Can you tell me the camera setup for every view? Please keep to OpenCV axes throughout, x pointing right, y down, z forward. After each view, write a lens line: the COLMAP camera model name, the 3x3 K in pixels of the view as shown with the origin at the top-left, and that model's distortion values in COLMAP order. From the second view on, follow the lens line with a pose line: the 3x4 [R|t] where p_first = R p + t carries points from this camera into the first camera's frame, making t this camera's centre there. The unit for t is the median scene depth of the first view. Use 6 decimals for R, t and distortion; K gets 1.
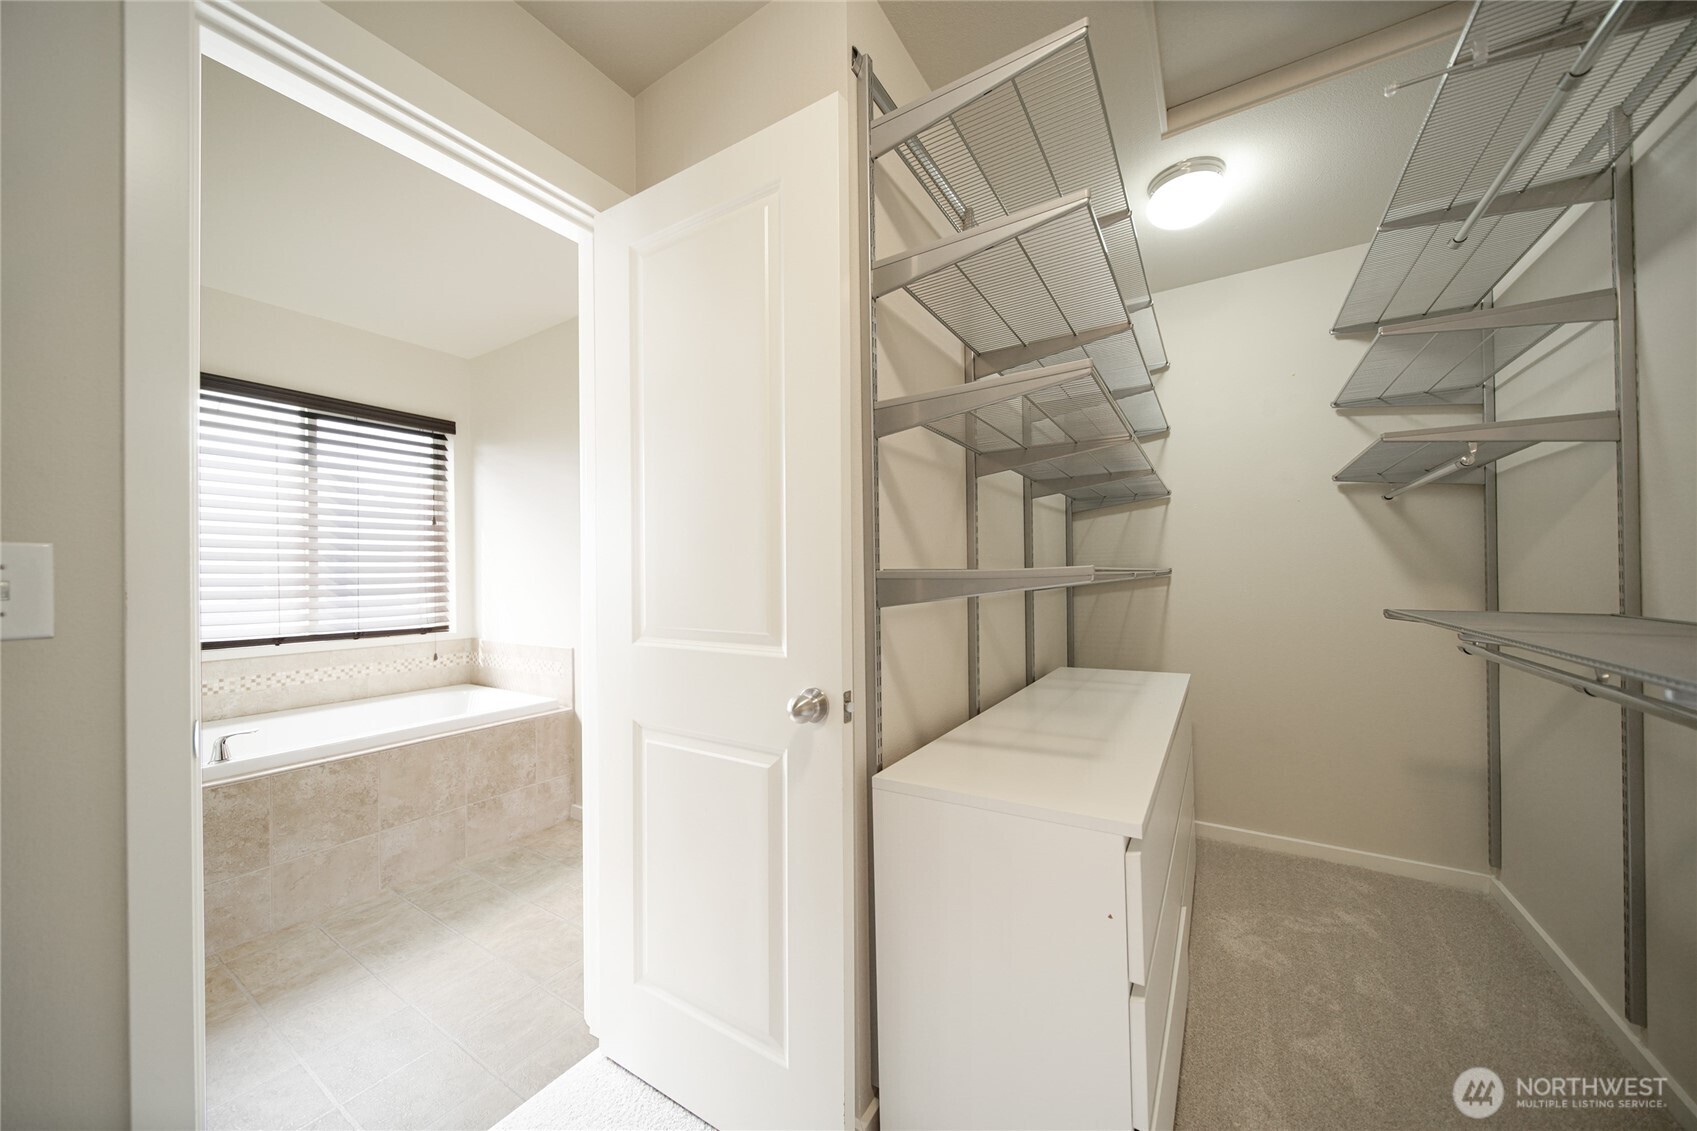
lens RADIAL K [[592.6, 0, 847.8], [0, 592.6, 577.9], [0, 0, 1]] dist [0.006828, -0.001947]
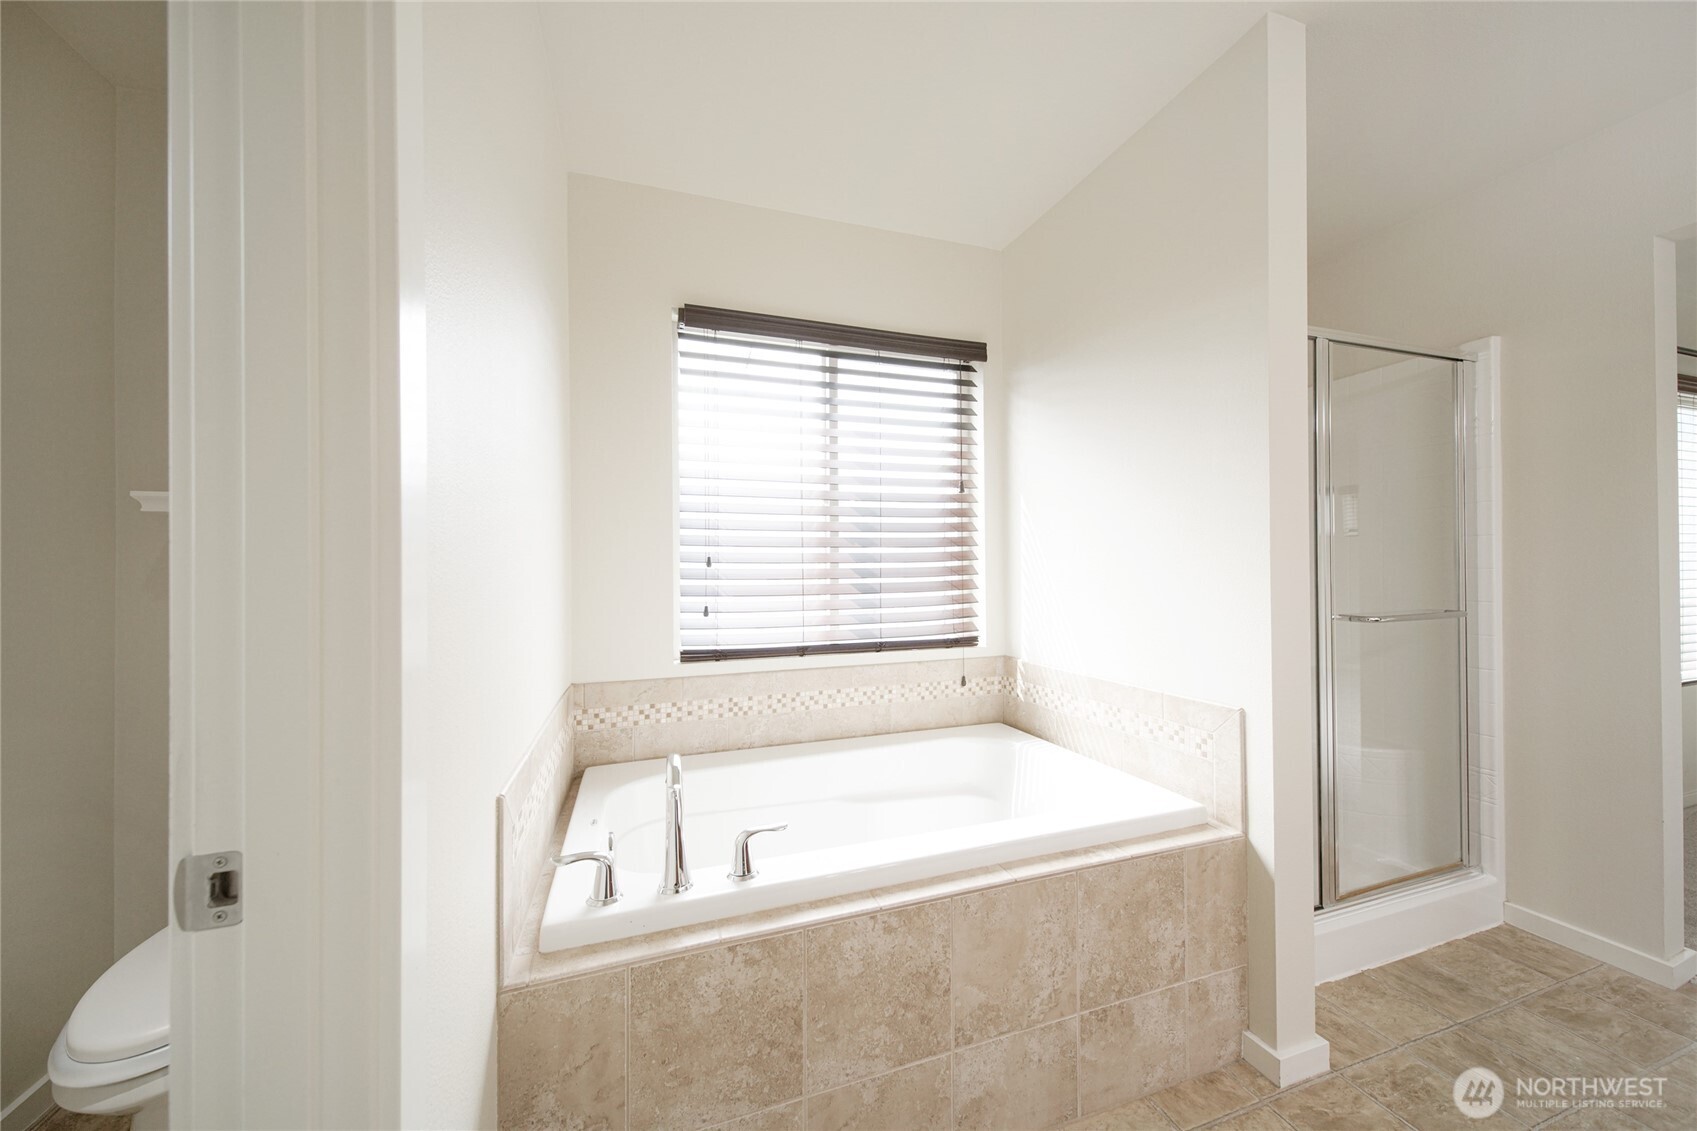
lens RADIAL K [[592.6, 0, 839.2], [0, 592.6, 576.1], [0, 0, 1]] dist [0.006828, -0.001947]
pose [[0.776945, 0.002111, -0.629565, -0.420815], [0.002611, 0.999975, 0.006574, 0.004804], [0.629563, -0.006751, 0.776920, 0.419251]]
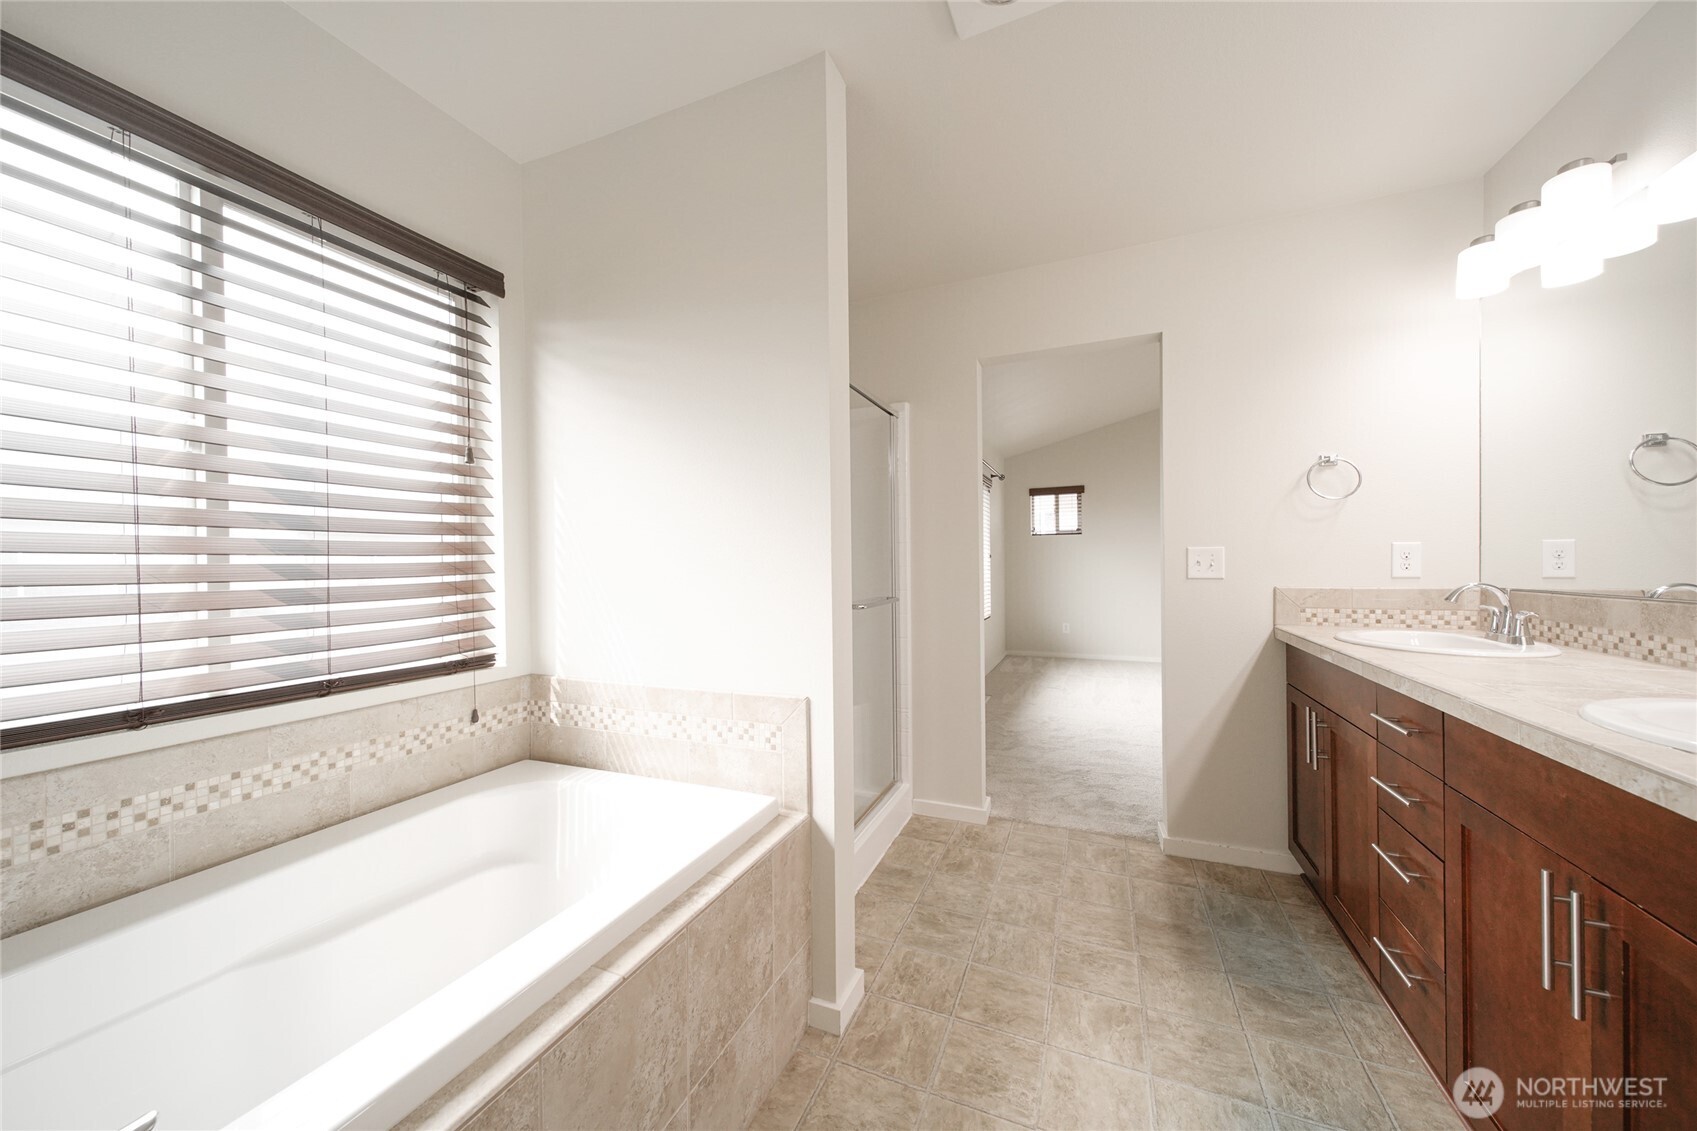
lens RADIAL K [[592.6, 0, 853.7], [0, 592.6, 574.4], [0, 0, 1]] dist [0.006828, -0.001947]
pose [[0.984701, -0.006628, 0.174126, -0.521647], [0.004910, 0.999935, 0.010294, 0.005629], [-0.174183, -0.009281, 0.984670, 0.492674]]
